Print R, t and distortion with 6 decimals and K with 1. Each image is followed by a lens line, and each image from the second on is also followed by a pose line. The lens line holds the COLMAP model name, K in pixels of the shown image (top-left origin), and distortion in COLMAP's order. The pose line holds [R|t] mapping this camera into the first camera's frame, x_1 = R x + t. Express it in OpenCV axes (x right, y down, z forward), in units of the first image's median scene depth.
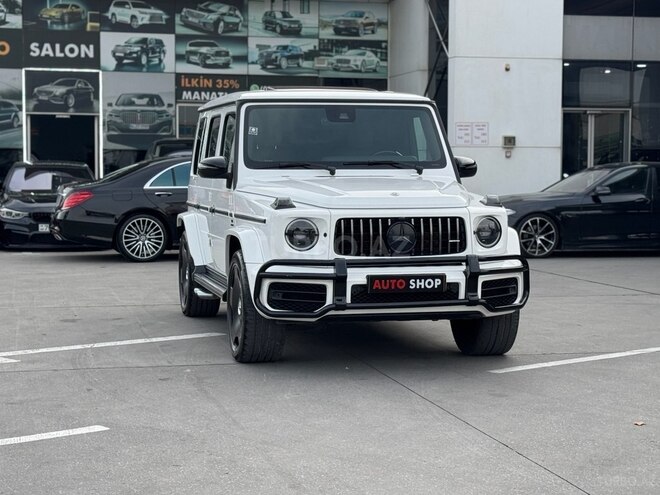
lens RADIAL K [[1355.9, 0, 334.5], [0, 1355.9, 249.2], [0, 0, 1]] dist [0.147527, 0.000000]
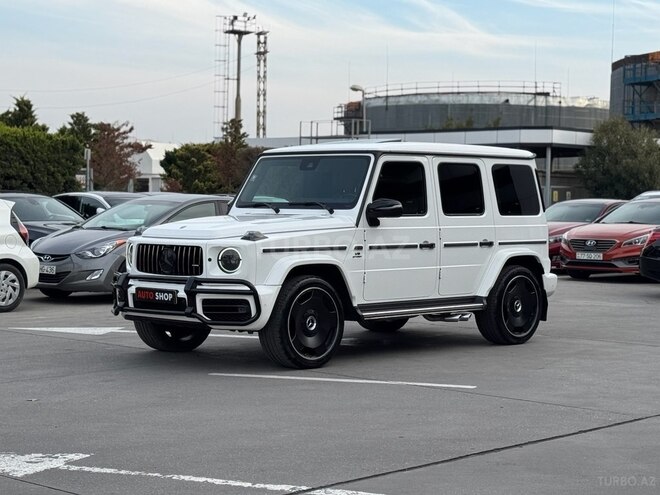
lens RADIAL K [[1355.9, 0, 331.5], [0, 1355.9, 249.1], [0, 0, 1]] dist [0.147527, 0.000000]
pose [[0.544261, 0.036827, -0.838107, 1.040682], [-0.062853, 0.998018, 0.003038, -0.028265], [0.836558, 0.051024, 0.545497, 0.361086]]
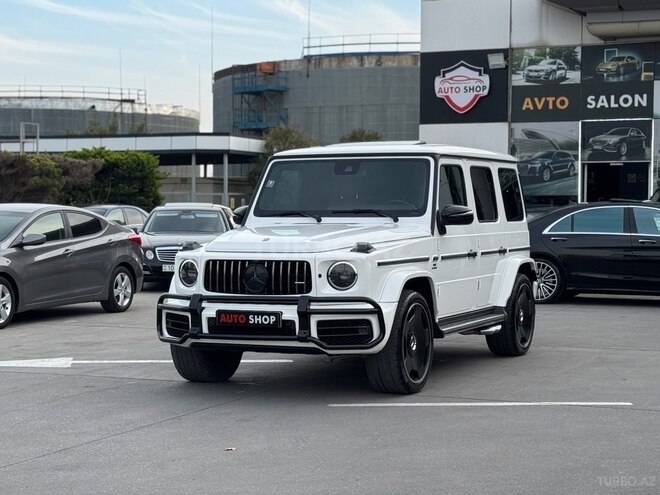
lens RADIAL K [[1355.9, 0, 331.2], [0, 1355.9, 248.3], [0, 0, 1]] dist [0.147527, 0.000000]
pose [[0.794520, 0.016873, -0.607004, 0.669475], [-0.036903, 0.999108, -0.020530, -0.010622], [0.606116, 0.038712, 0.794434, 0.118625]]
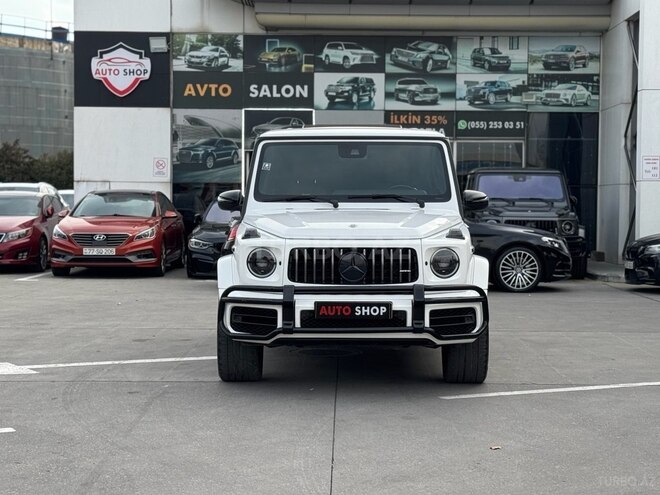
lens RADIAL K [[1355.9, 0, 330.2], [0, 1355.9, 247.9], [0, 0, 1]] dist [0.147527, 0.000000]
pose [[0.970351, 0.012062, -0.241399, 0.245008], [-0.018347, 0.999548, -0.023804, 0.001872], [0.241003, 0.027527, 0.970134, -0.026282]]
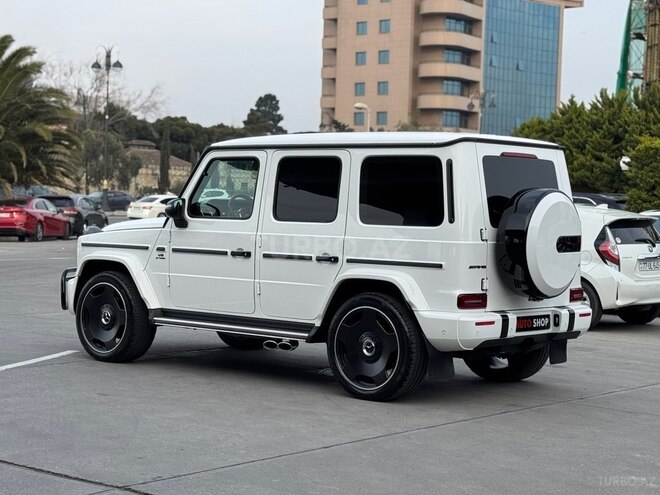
lens RADIAL K [[1355.9, 0, 332.1], [0, 1355.9, 246.3], [0, 0, 1]] dist [0.147527, 0.000000]
pose [[-0.805969, -0.002539, -0.591952, 0.633861], [-0.064195, 0.994468, 0.083139, -0.129413], [0.588466, 0.105008, -0.801674, 1.962842]]
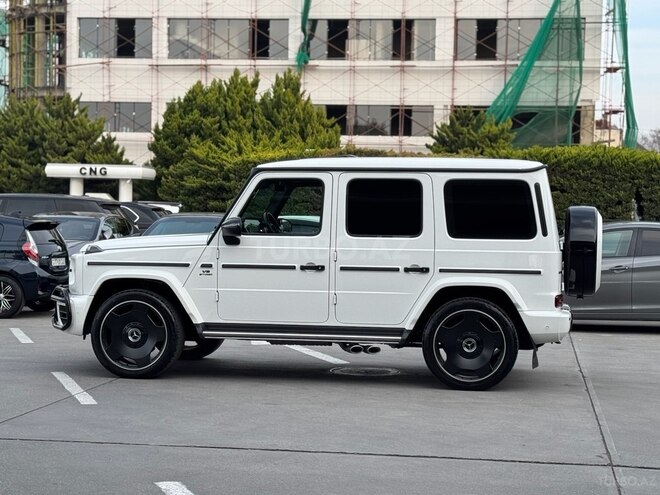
lens RADIAL K [[1355.9, 0, 332.6], [0, 1355.9, 244.1], [0, 0, 1]] dist [0.147527, 0.000000]
pose [[-0.376369, 0.009671, -0.926419, 1.113109], [-0.074690, 0.996374, 0.040746, -0.099707], [0.923454, 0.084530, -0.374282, 1.526171]]
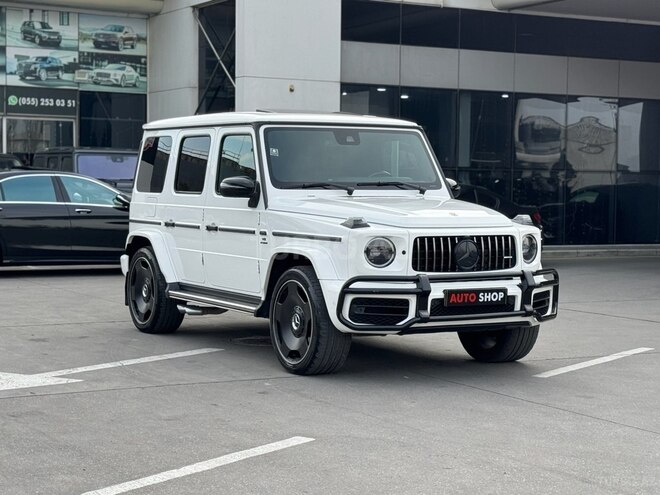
lens RADIAL K [[1355.9, 0, 332.3], [0, 1355.9, 247.5], [0, 0, 1]] dist [0.147527, 0.000000]
pose [[0.959944, -0.004678, 0.280152, -0.303562], [0.007650, 0.999925, -0.009517, -0.003907], [-0.280087, 0.011279, 0.959908, -0.006376]]
